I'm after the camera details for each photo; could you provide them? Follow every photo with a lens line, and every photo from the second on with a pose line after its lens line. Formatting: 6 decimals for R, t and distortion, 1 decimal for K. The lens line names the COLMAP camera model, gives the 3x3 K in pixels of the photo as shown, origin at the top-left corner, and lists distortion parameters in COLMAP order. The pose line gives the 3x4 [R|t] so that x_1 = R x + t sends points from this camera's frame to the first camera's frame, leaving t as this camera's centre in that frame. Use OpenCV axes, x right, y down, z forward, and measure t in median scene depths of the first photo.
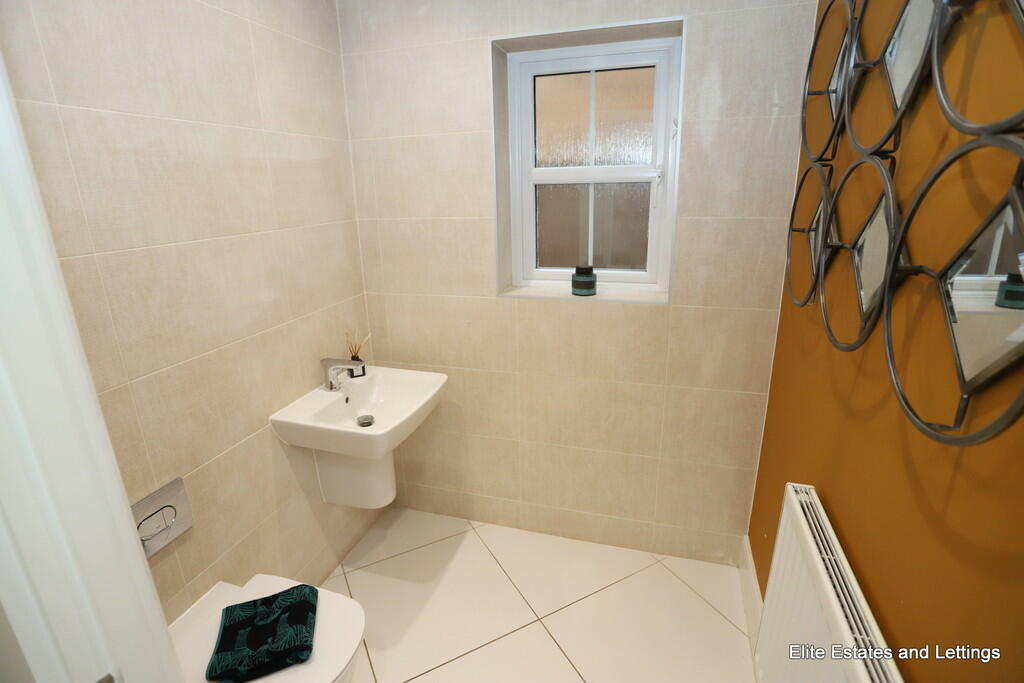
lens RADIAL K [[494.9, 0, 512.0], [0, 494.9, 341.5], [0, 0, 1]] dist [-0.048076, 0.000107]
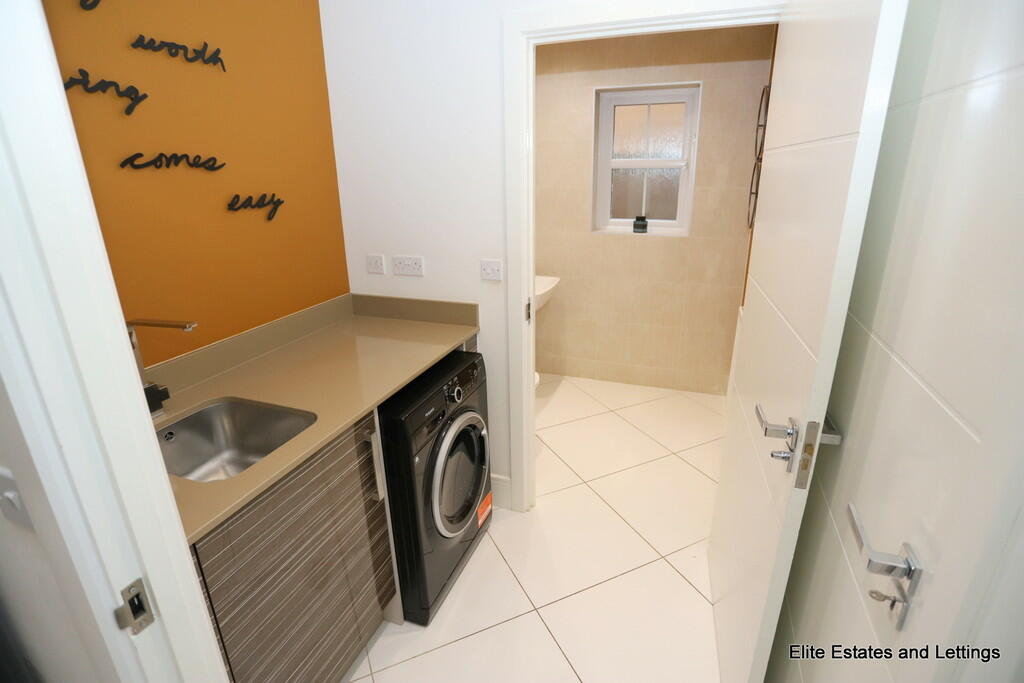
lens RADIAL K [[494.9, 0, 512.0], [0, 494.9, 341.5], [0, 0, 1]] dist [-0.048076, 0.000107]
pose [[0.998702, 0.027073, -0.043144, -0.215379], [-0.026350, 0.999504, 0.017232, 0.265069], [0.043589, -0.016072, 0.998920, -0.741968]]
